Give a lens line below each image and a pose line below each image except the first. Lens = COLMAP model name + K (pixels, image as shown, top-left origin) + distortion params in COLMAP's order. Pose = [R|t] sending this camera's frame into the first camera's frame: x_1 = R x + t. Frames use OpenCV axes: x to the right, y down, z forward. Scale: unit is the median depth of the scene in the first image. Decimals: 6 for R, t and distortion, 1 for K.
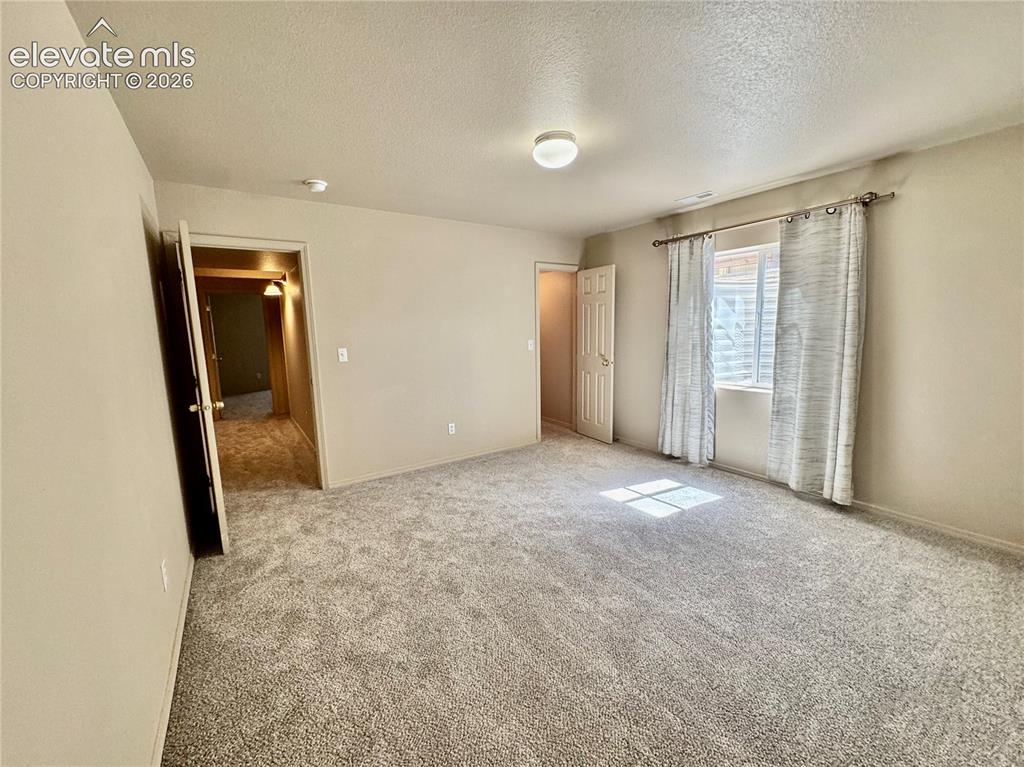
lens RADIAL K [[411.1, 0, 512.0], [0, 411.1, 383.5], [0, 0, 1]] dist [-0.003597, 0.000239]
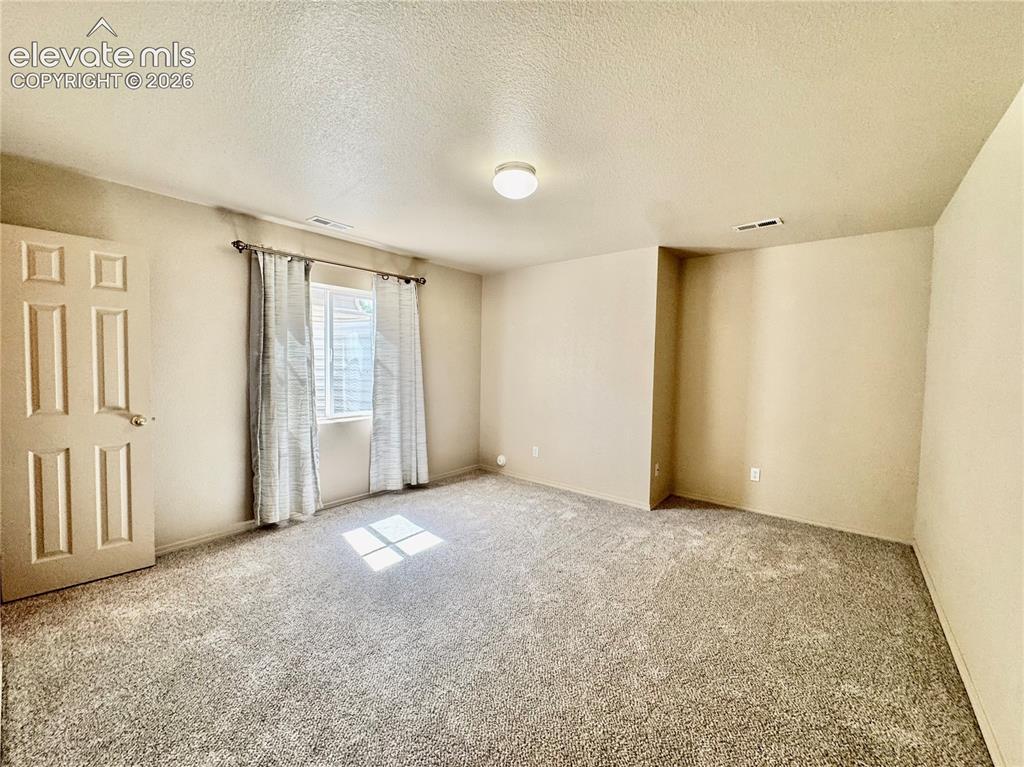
lens RADIAL K [[411.1, 0, 512.0], [0, 411.1, 383.5], [0, 0, 1]] dist [-0.003597, 0.000239]
pose [[-0.288137, -0.028575, 0.957163, -0.583075], [0.123057, 0.990162, 0.066605, -0.100967], [-0.949649, 0.136977, -0.281786, 0.916817]]
